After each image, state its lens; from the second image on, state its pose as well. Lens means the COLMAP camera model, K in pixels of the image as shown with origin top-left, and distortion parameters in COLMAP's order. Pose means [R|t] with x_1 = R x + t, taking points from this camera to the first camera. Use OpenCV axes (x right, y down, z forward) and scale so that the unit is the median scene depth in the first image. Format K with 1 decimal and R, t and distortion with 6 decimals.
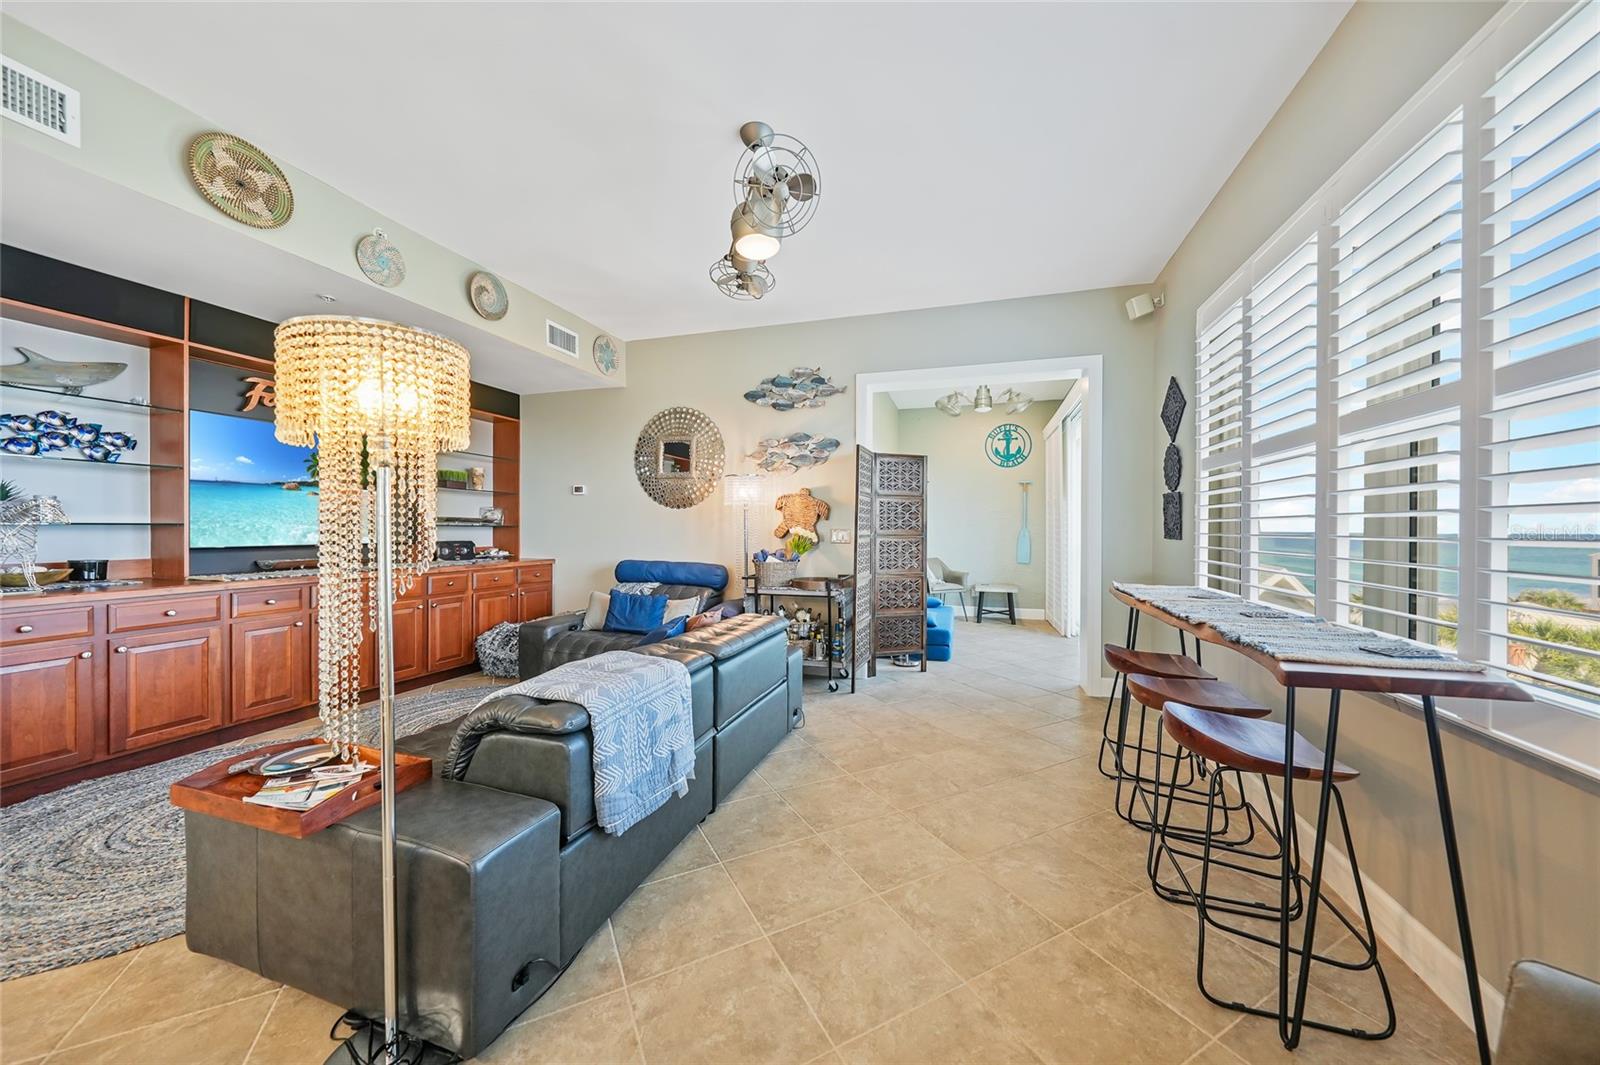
lens RADIAL K [[564.0, 0, 801.8], [0, 564.0, 522.8], [0, 0, 1]] dist [-0.027227, 0.007750]
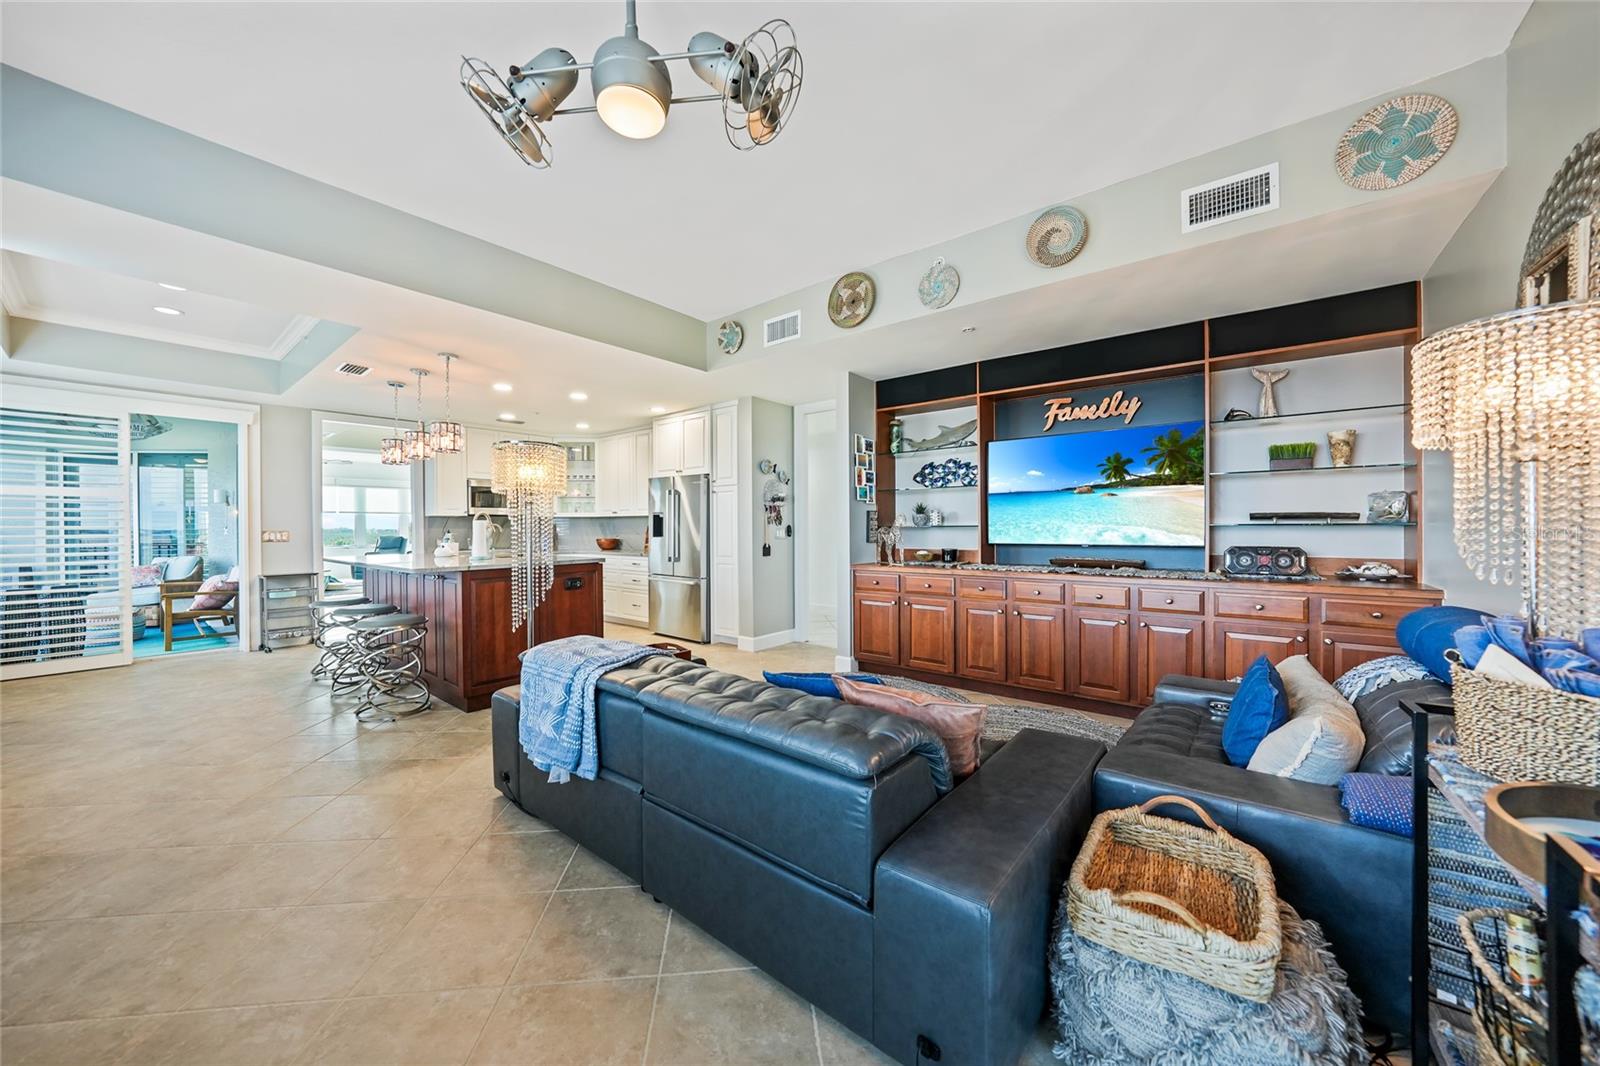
lens RADIAL K [[558.1, 0, 797.8], [0, 558.1, 526.1], [0, 0, 1]] dist [-0.038226, 0.007433]
pose [[-0.360990, -0.006845, -0.932545, 0.232099], [0.014949, 0.999802, -0.013126, 0.010115], [0.932450, -0.018679, -0.360816, 0.714447]]
